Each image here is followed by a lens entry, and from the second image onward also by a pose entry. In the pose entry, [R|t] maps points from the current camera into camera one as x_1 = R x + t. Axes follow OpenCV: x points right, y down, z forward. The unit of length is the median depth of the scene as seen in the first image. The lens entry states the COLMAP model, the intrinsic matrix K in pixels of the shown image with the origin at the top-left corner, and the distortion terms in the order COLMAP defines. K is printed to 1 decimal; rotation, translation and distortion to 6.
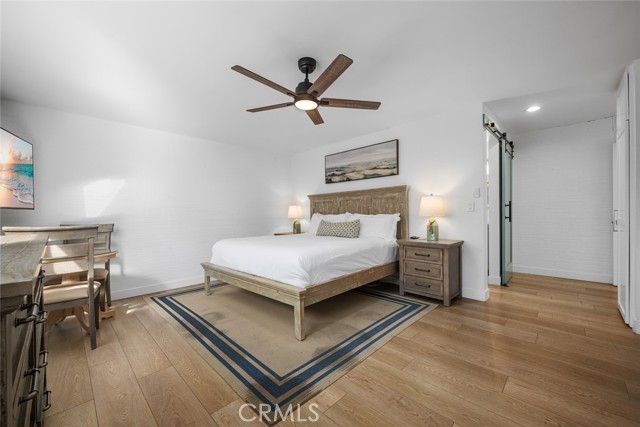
lens RADIAL K [[253.4, 0, 323.5], [0, 253.4, 214.4], [0, 0, 1]] dist [0.001303, -0.000252]
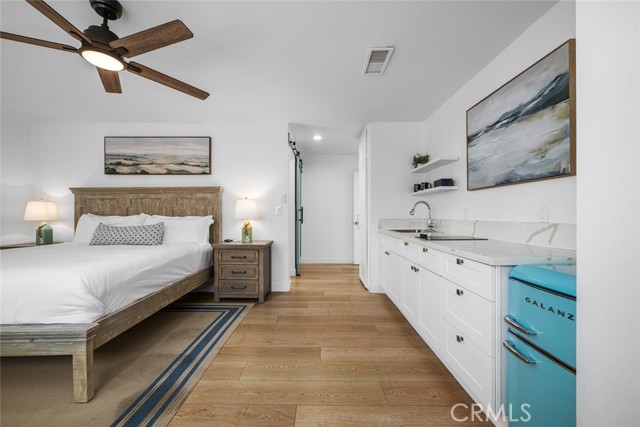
lens RADIAL K [[253.4, 0, 319.9], [0, 253.4, 213.2], [0, 0, 1]] dist [0.001303, -0.000252]
pose [[0.719765, 0.018728, 0.693965, -0.088807], [-0.009506, 0.999808, -0.017122, -0.000913], [-0.694153, 0.005727, 0.719805, 0.056609]]
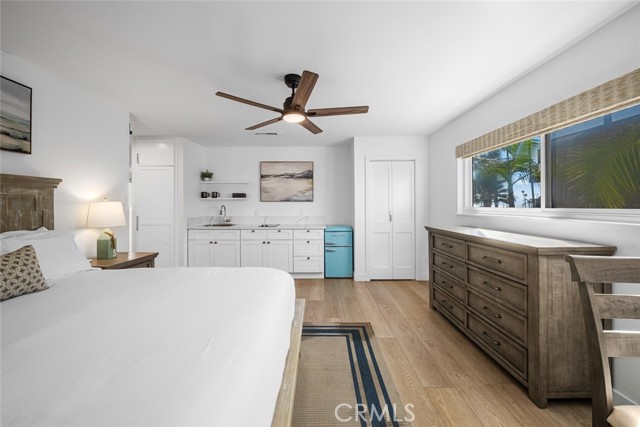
lens RADIAL K [[253.4, 0, 318.2], [0, 253.4, 203.6], [0, 0, 1]] dist [0.001303, -0.000252]
pose [[-0.682756, 0.025501, 0.730202, -0.680557], [0.017571, 0.999675, -0.018483, -0.047355], [-0.730436, 0.000210, -0.682982, 1.270013]]
